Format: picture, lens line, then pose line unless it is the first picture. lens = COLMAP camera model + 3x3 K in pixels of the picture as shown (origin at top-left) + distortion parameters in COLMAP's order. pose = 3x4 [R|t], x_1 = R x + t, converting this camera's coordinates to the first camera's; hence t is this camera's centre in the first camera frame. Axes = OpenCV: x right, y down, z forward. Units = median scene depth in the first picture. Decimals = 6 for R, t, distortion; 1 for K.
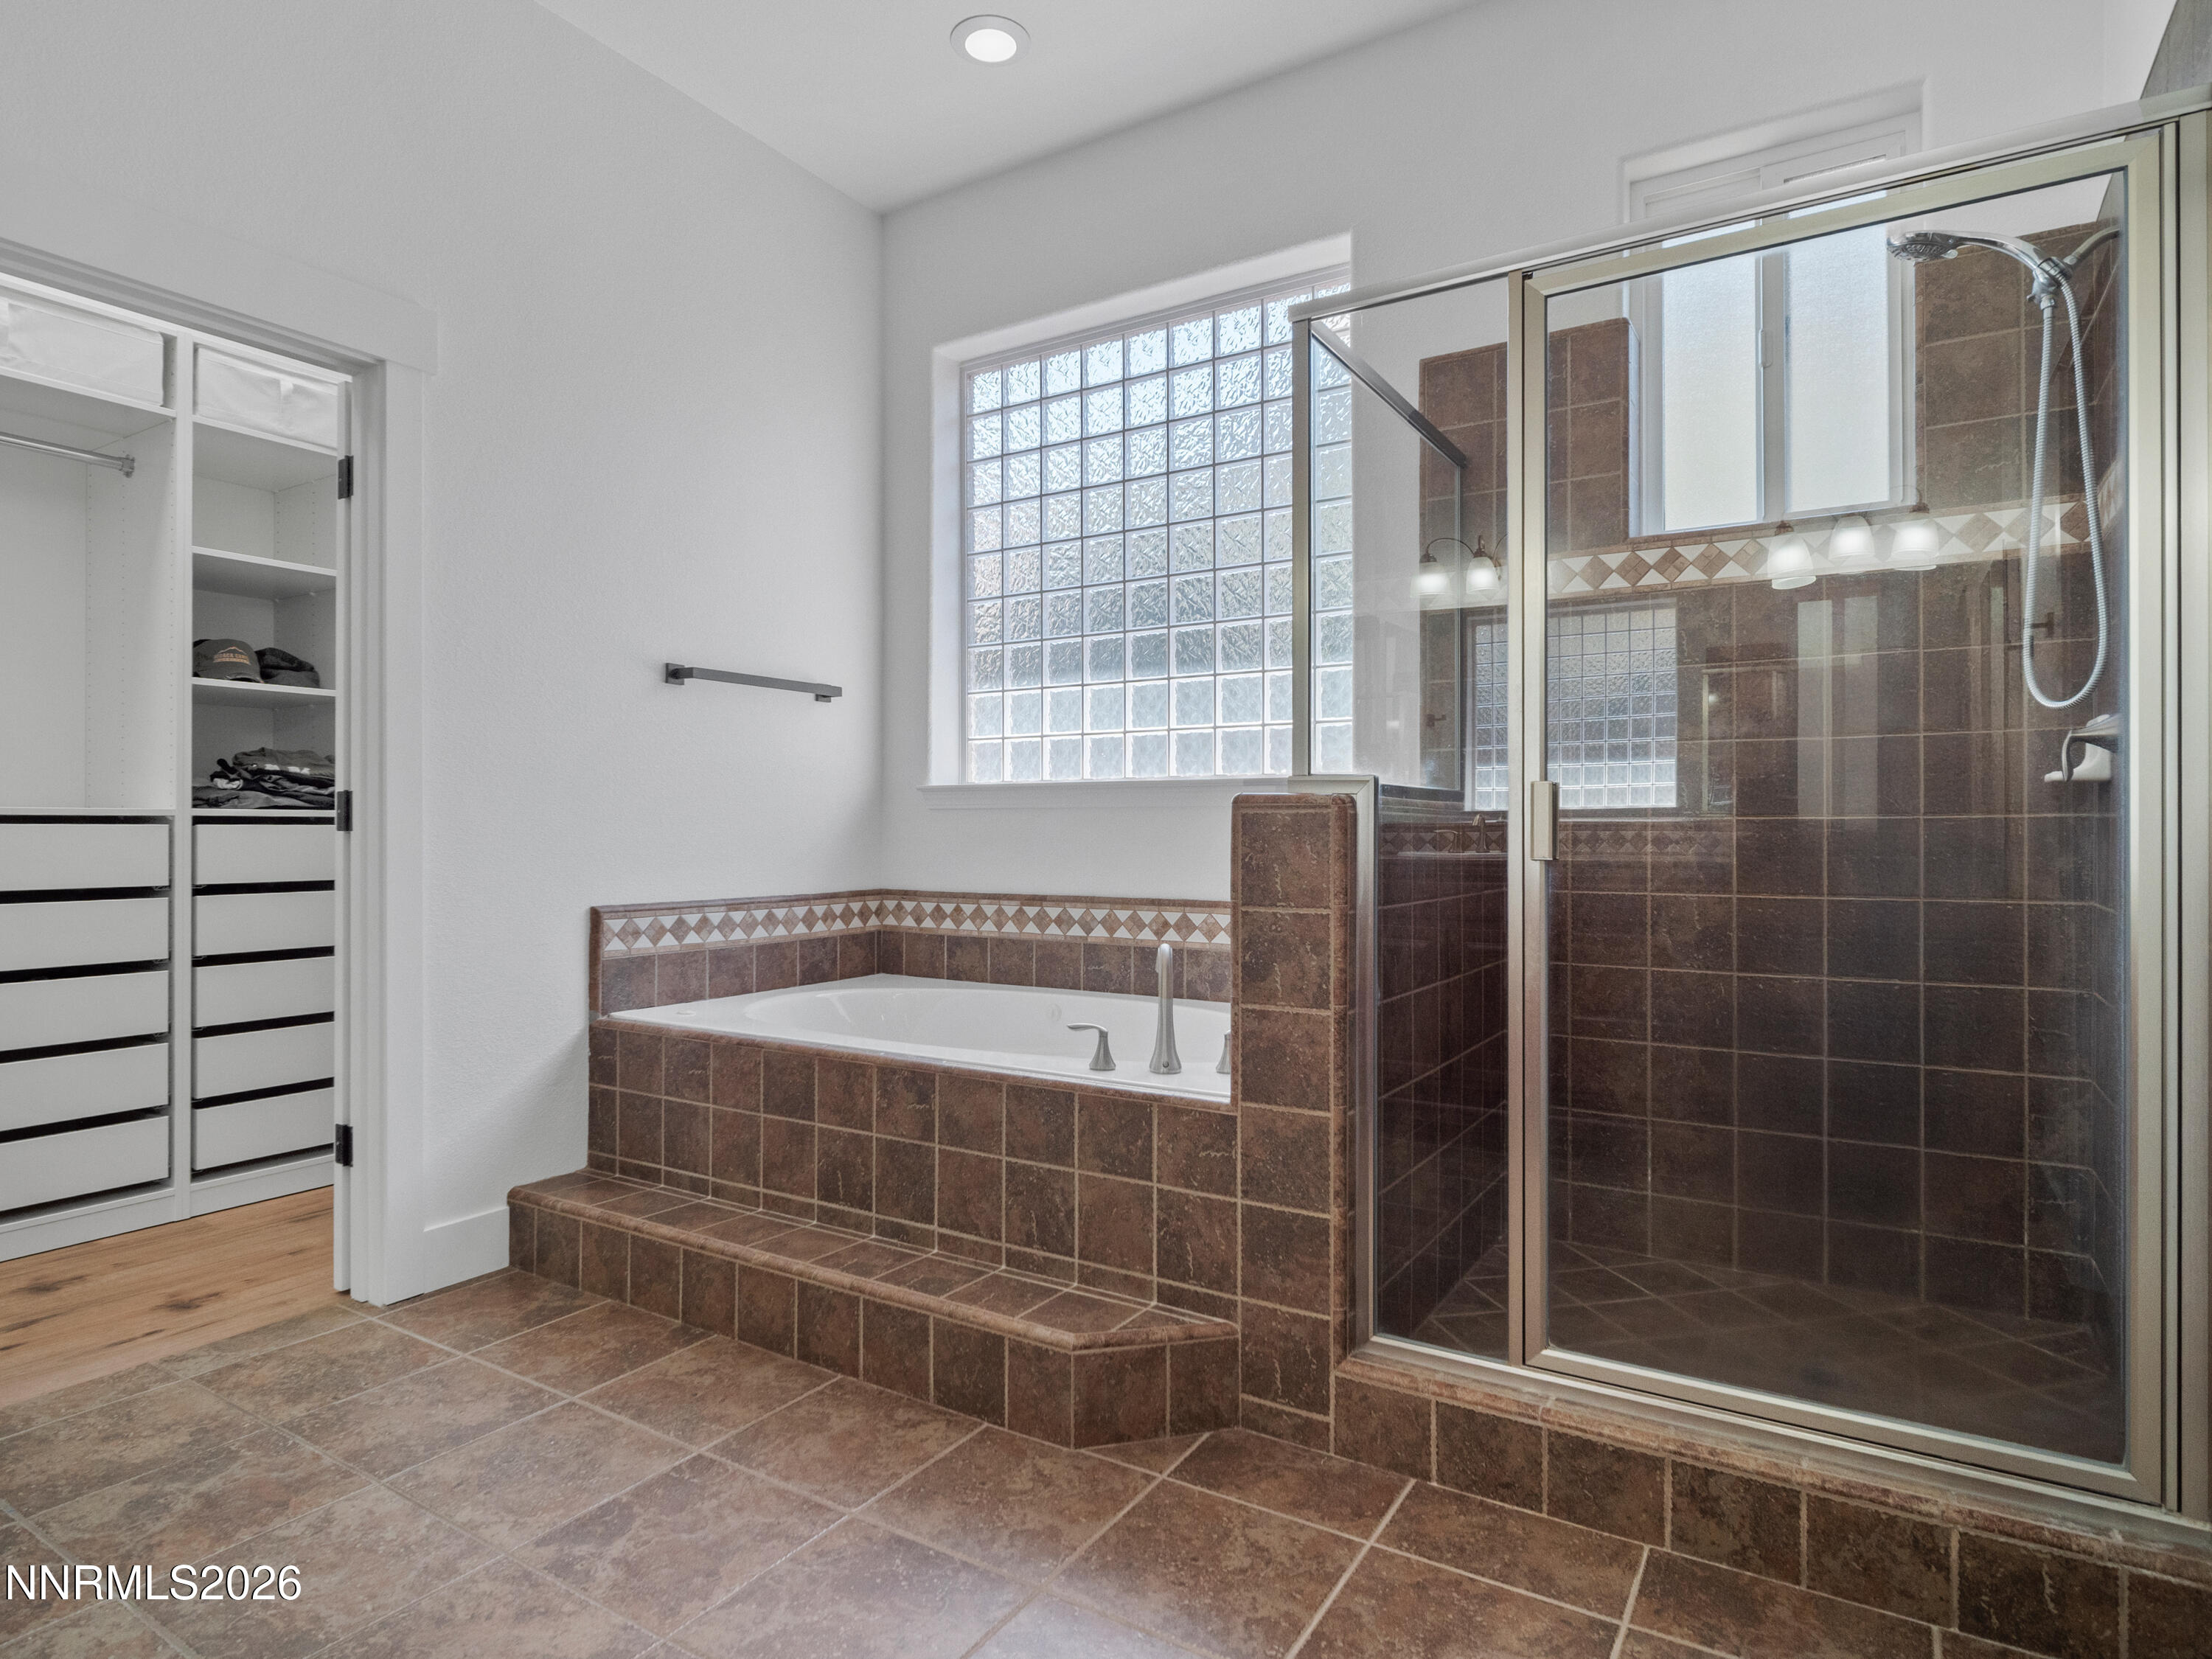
lens RADIAL K [[1210.9, 0, 1083.1], [0, 1210.9, 822.5], [0, 0, 1]] dist [-0.001097, -0.003397]
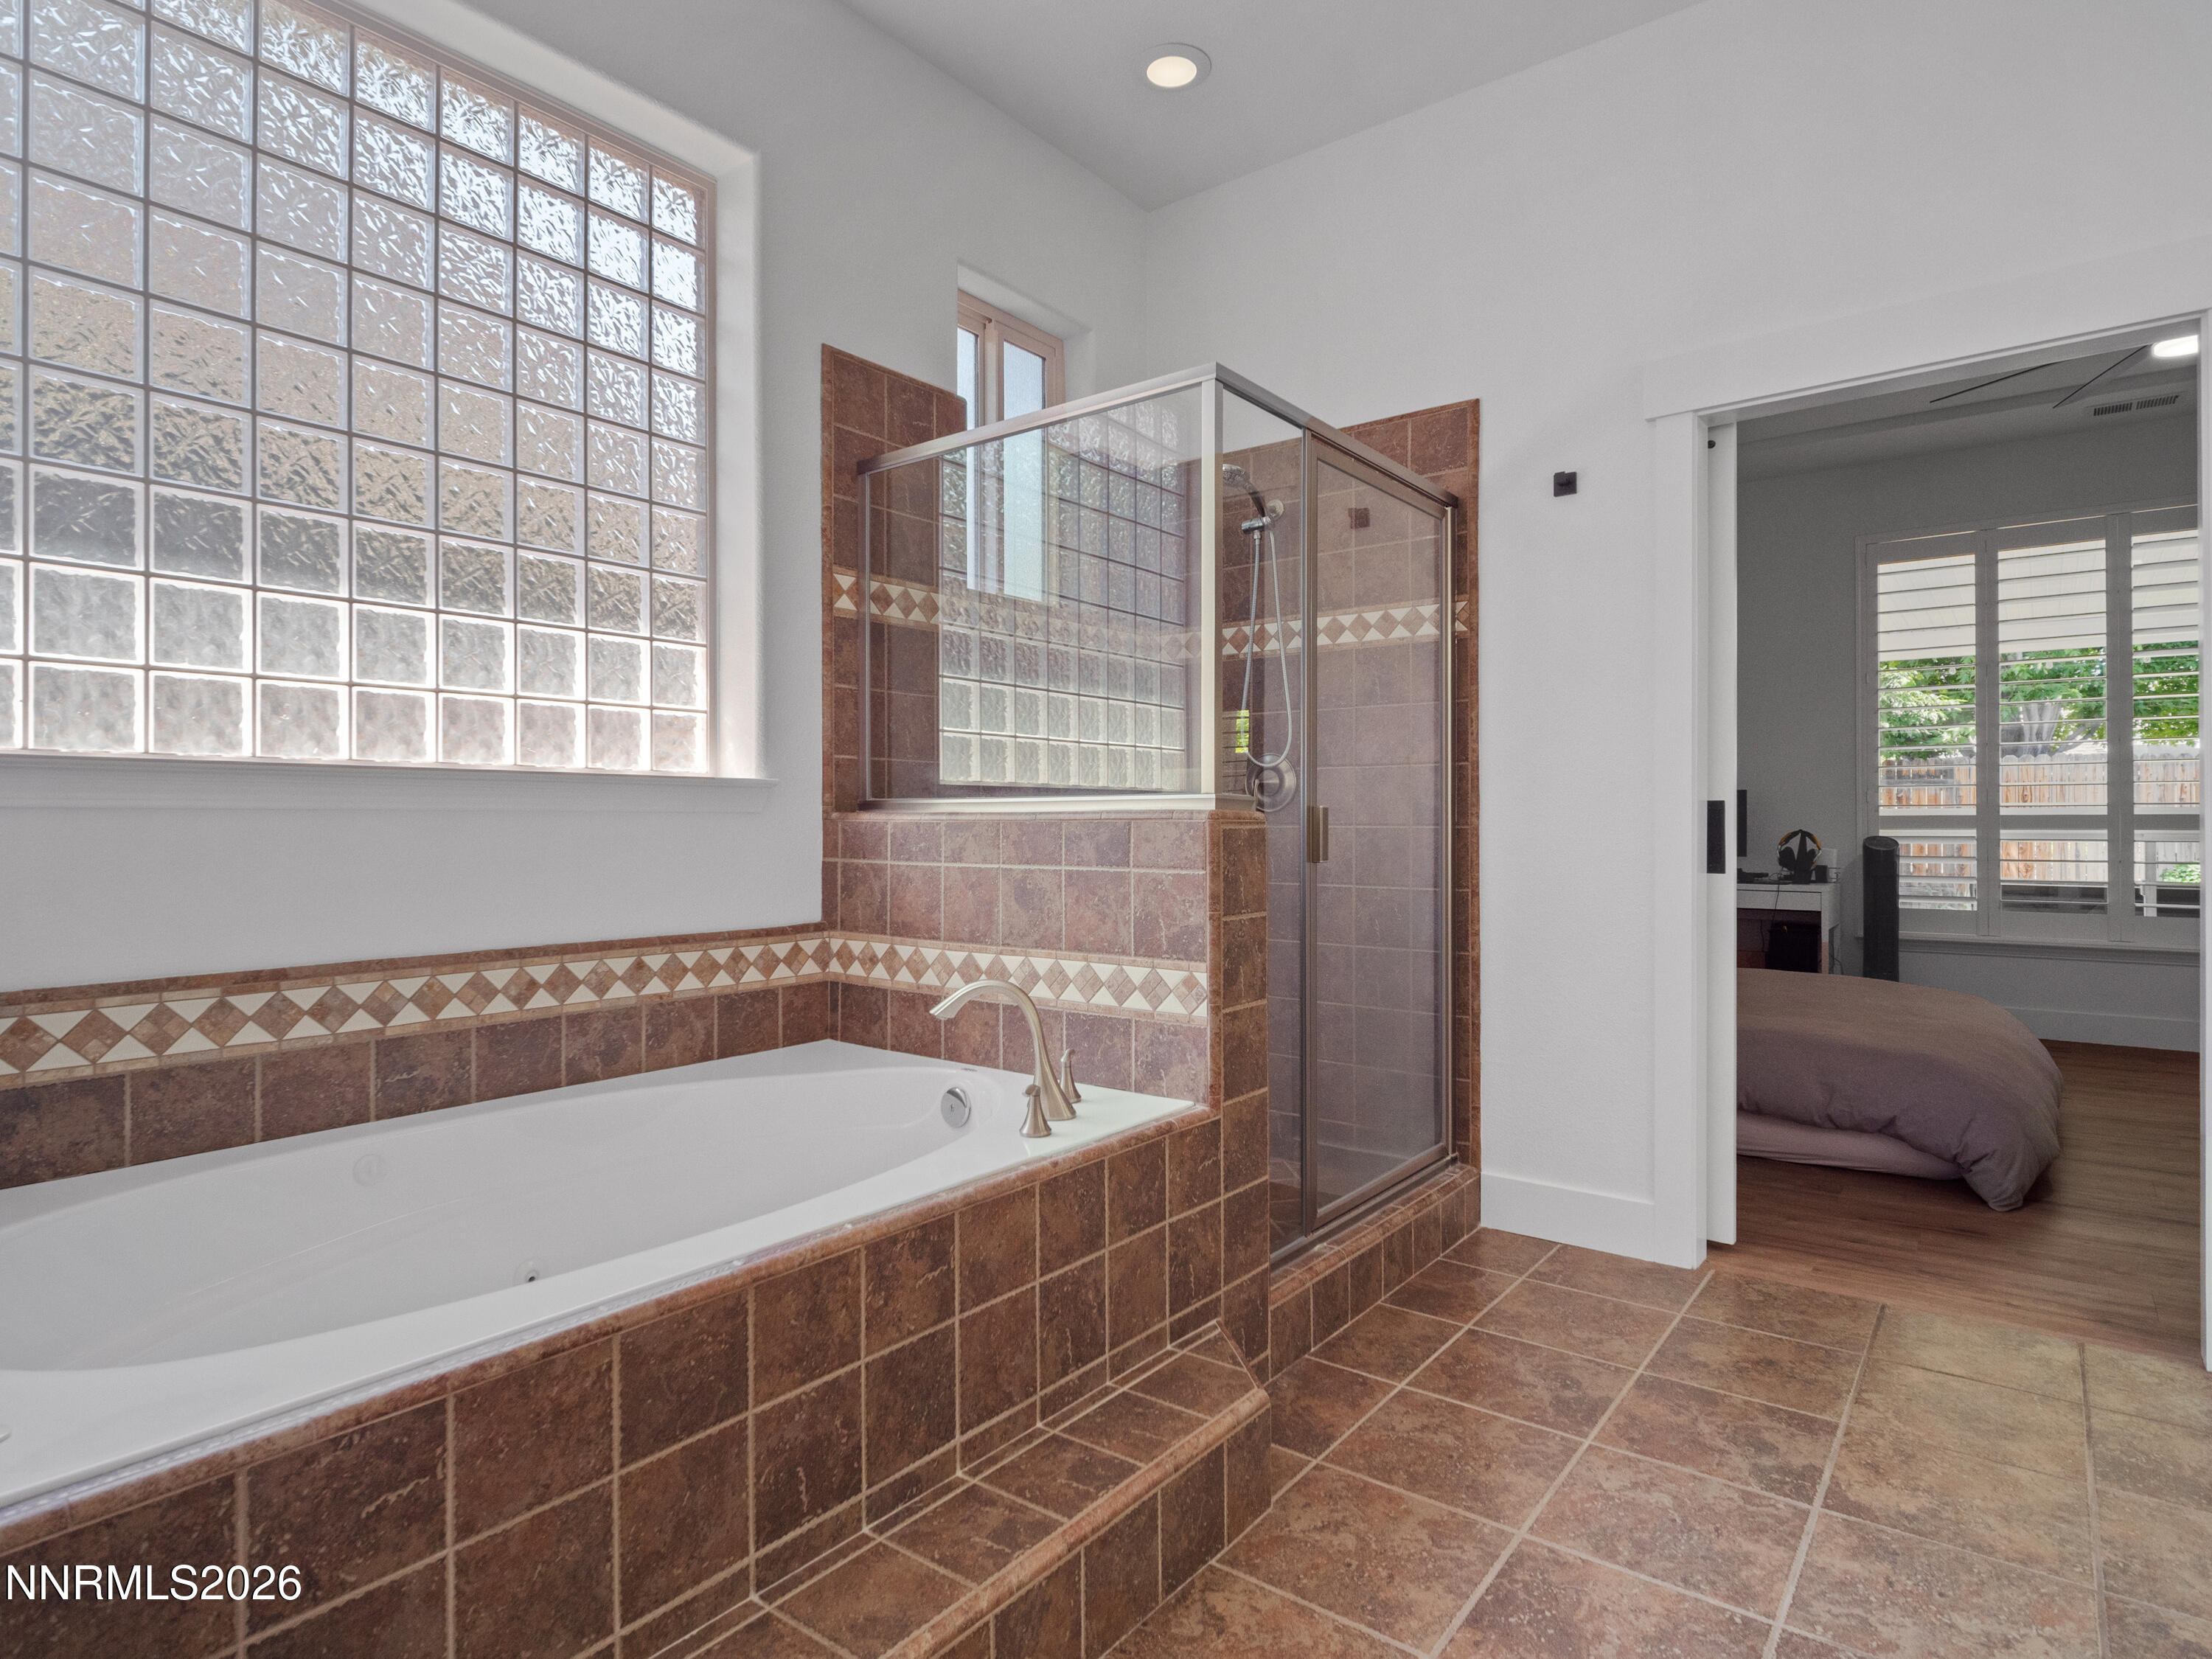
lens RADIAL K [[1210.9, 0, 1083.8], [0, 1210.9, 825.6], [0, 0, 1]] dist [-0.001097, -0.003397]
pose [[0.106341, -0.003977, 0.994322, -0.765227], [-0.003180, 0.999986, 0.004340, -0.011258], [-0.994325, -0.003624, 0.106327, 0.836912]]
